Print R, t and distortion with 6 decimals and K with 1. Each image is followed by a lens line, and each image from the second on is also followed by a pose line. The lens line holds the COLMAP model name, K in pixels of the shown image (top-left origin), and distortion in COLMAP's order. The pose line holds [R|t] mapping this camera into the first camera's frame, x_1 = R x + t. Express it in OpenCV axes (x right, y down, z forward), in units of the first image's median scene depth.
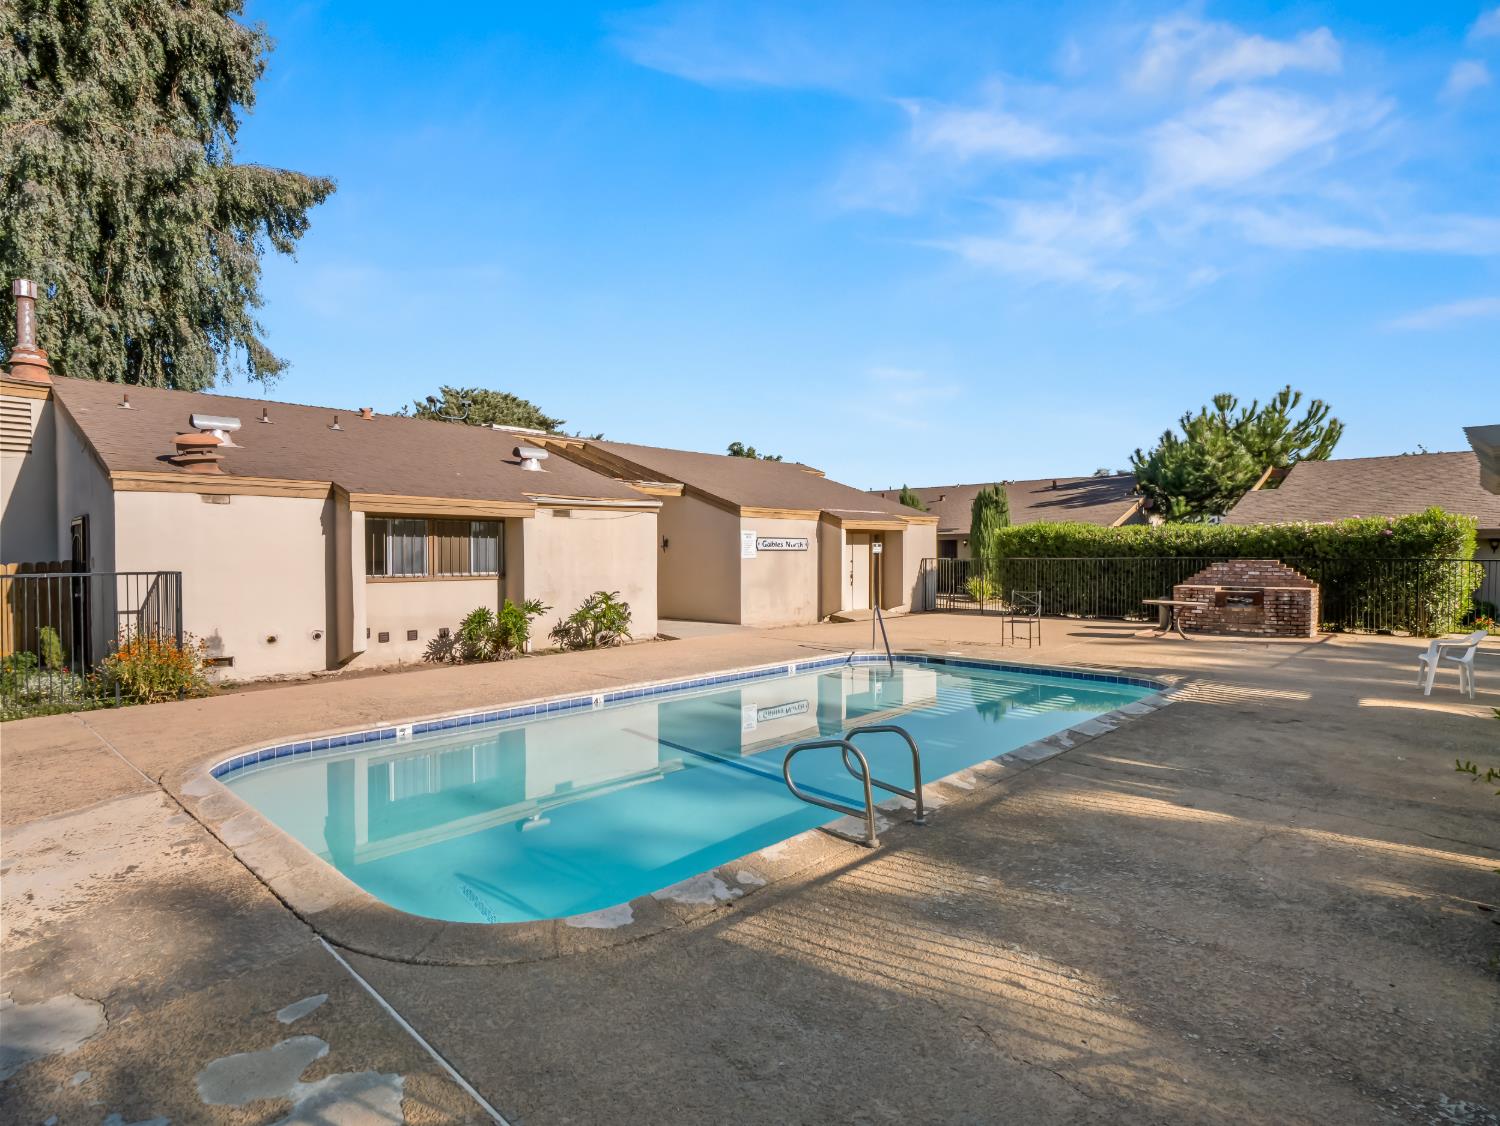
lens RADIAL K [[800.1, 0, 750.0], [0, 800.1, 563.0], [0, 0, 1]] dist [-0.000236, -0.000340]
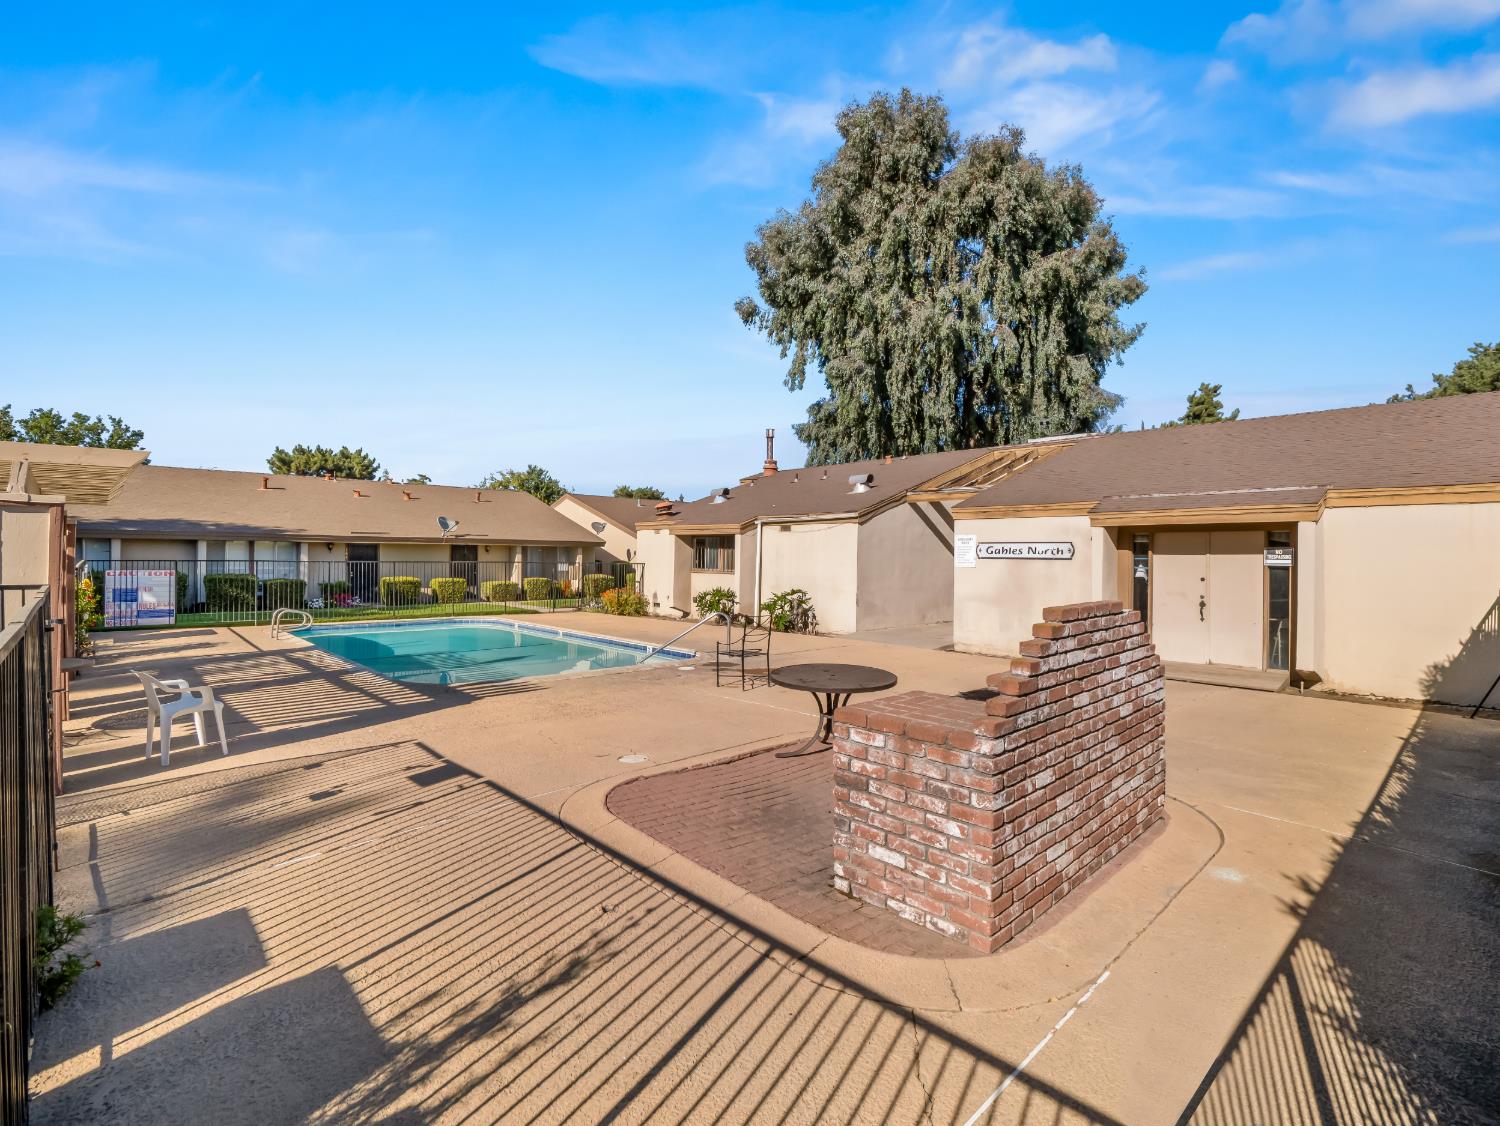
lens RADIAL K [[716.9, 0, 745.9], [0, 716.9, 553.8], [0, 0, 1]] dist [0.002348, -0.008759]
pose [[-0.061563, -0.000482, -0.998103, 0.715702], [-0.024099, 0.999709, 0.001003, -0.014023], [0.997812, 0.024115, -0.061557, 0.746311]]
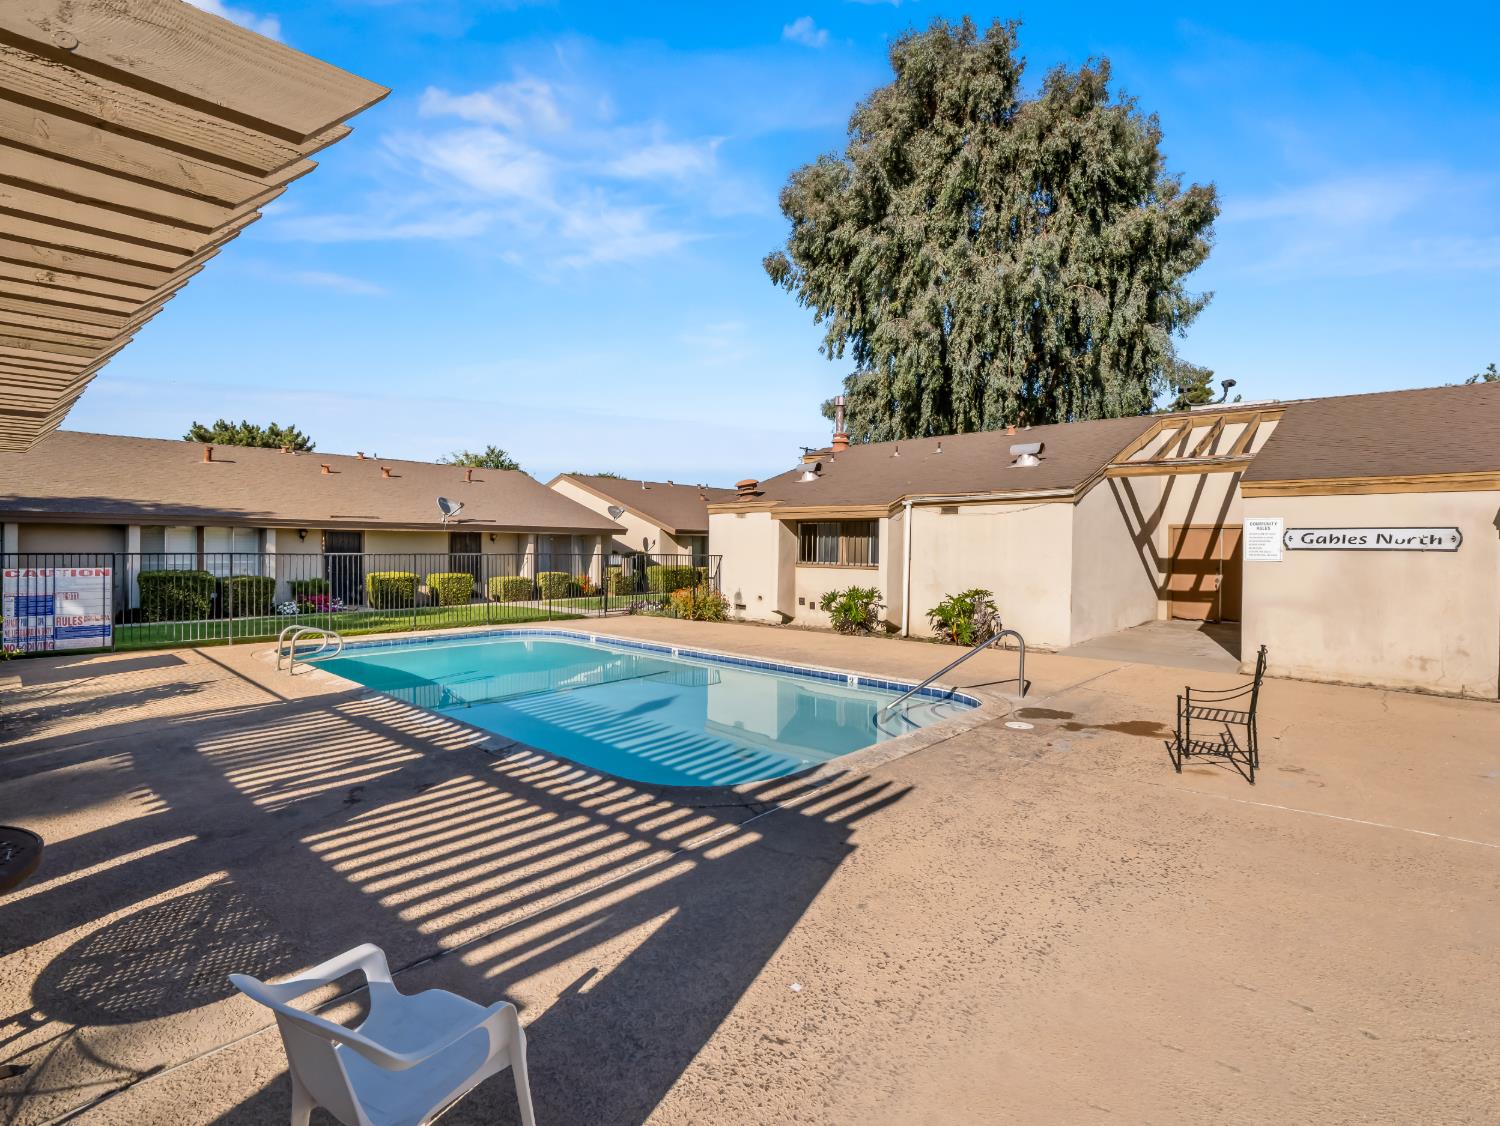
lens RADIAL K [[716.9, 0, 745.9], [0, 716.9, 553.8], [0, 0, 1]] dist [0.002348, -0.008759]
pose [[0.028374, 0.014742, -0.999489, 0.512539], [-0.023399, 0.999627, 0.014080, -0.009324], [0.999323, 0.022988, 0.028708, 0.525528]]
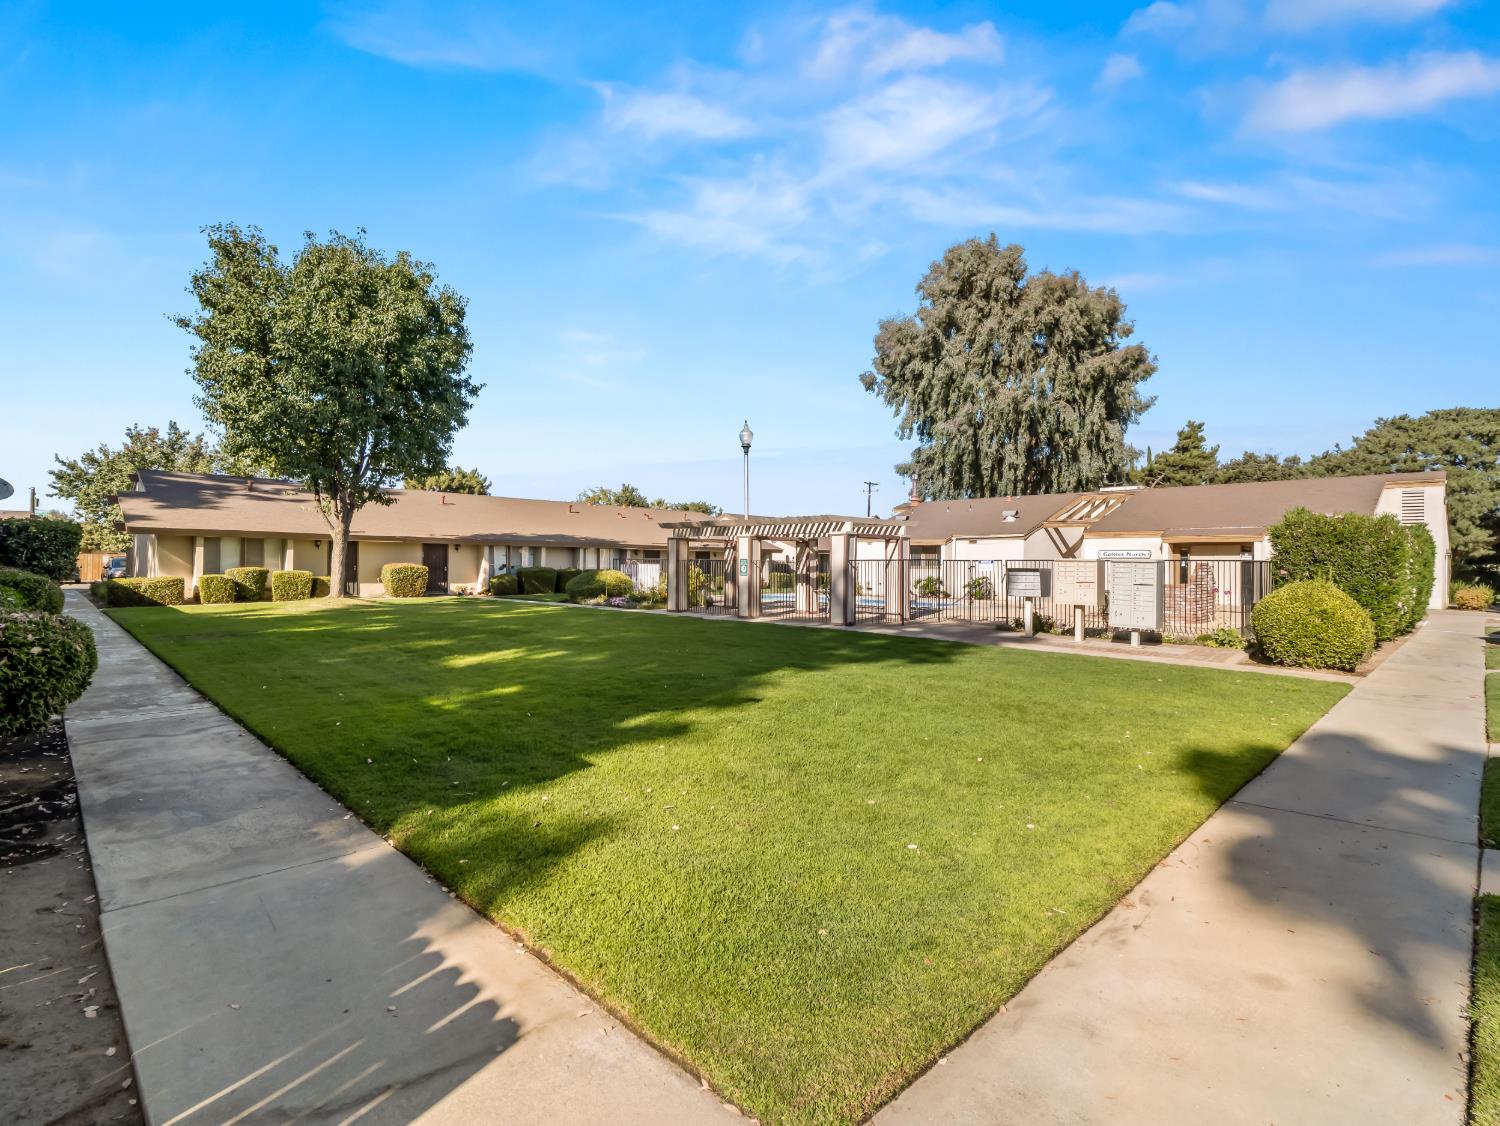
lens RADIAL K [[720.2, 0, 750.0], [0, 720.2, 563.0], [0, 0, 1]] dist [0.034915, -0.030128]
pose [[-0.026083, 0.000642, -0.999660, 1.424810], [-0.025564, 0.999672, 0.001309, 0.010353], [0.999333, 0.025590, -0.026058, 0.293852]]
